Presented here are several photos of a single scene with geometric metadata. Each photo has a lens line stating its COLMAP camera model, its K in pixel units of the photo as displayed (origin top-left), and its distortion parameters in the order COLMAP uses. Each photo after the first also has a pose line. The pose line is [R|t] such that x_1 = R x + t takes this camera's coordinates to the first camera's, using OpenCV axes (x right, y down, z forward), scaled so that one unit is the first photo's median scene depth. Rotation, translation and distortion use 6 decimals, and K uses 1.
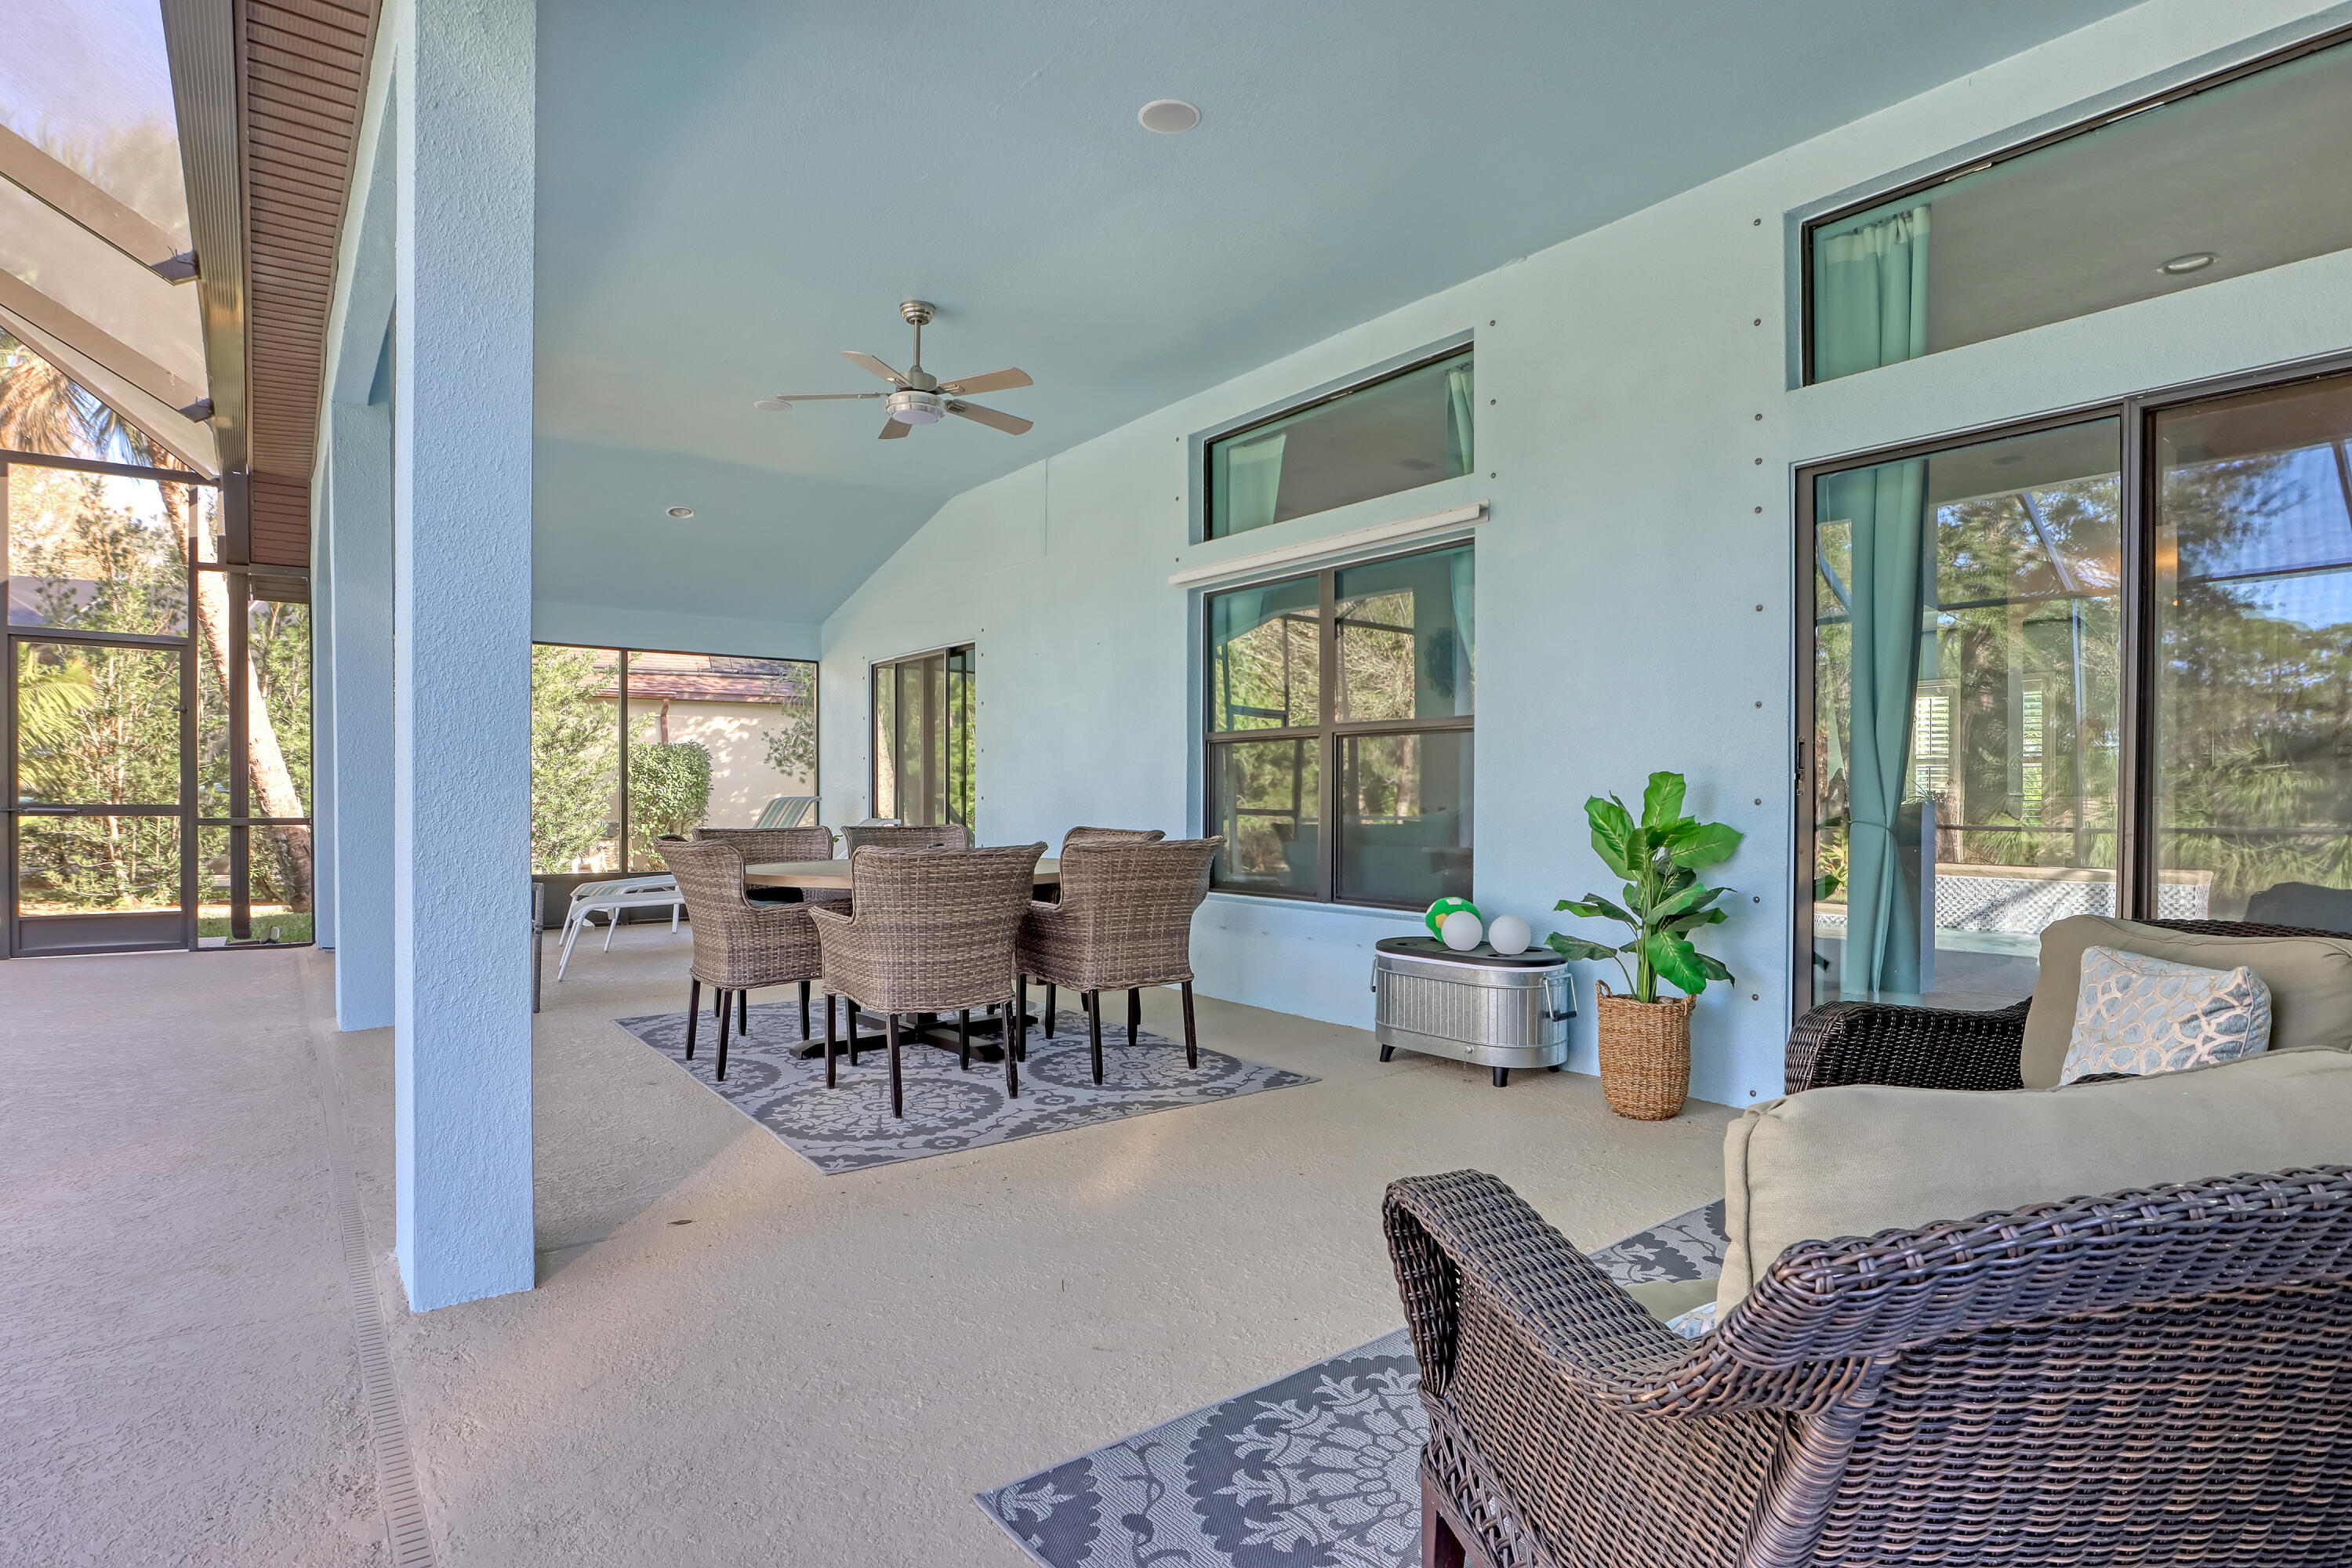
lens RADIAL K [[1153.8, 0, 1176.0], [0, 1153.8, 784.0], [0, 0, 1]] dist [-0.023887, -0.000051]
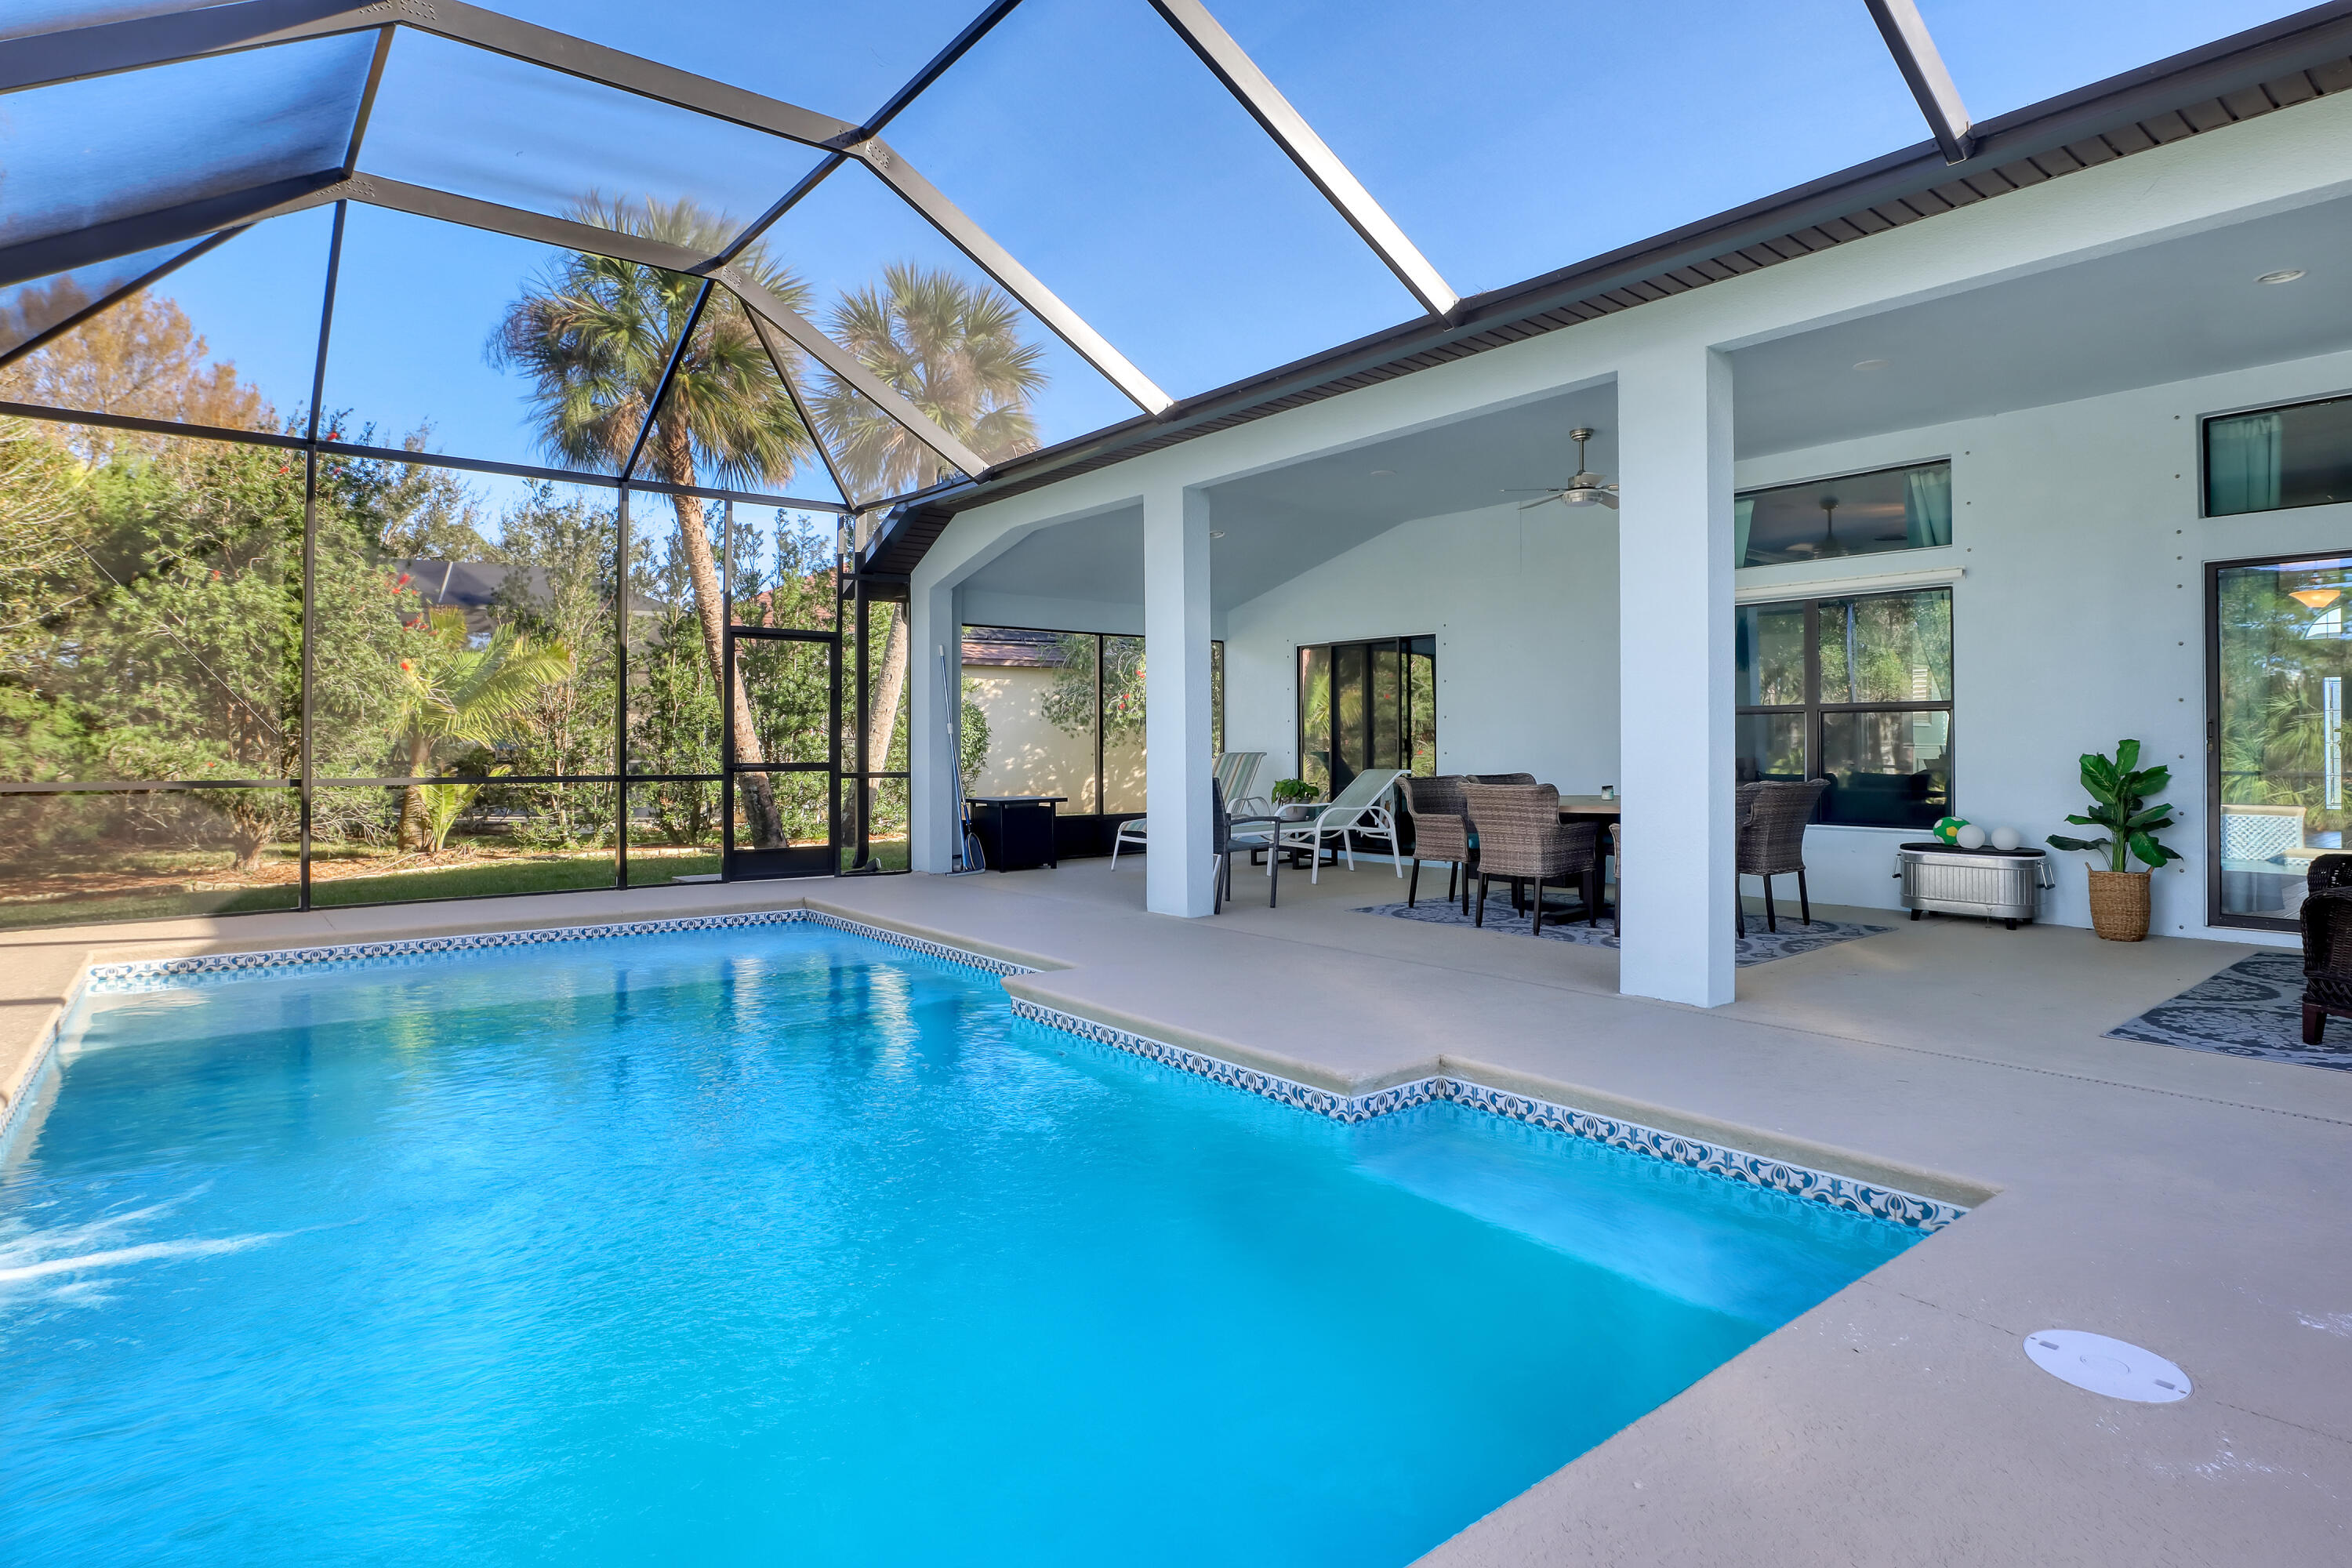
lens RADIAL K [[1193.0, 0, 1174.7], [0, 1193.0, 726.7], [0, 0, 1]] dist [-0.021042, -0.000006]
pose [[0.999512, -0.005023, 0.030829, -0.923858], [0.005147, 0.999979, -0.003940, -0.026592], [-0.030808, 0.004097, 0.999517, -0.624293]]
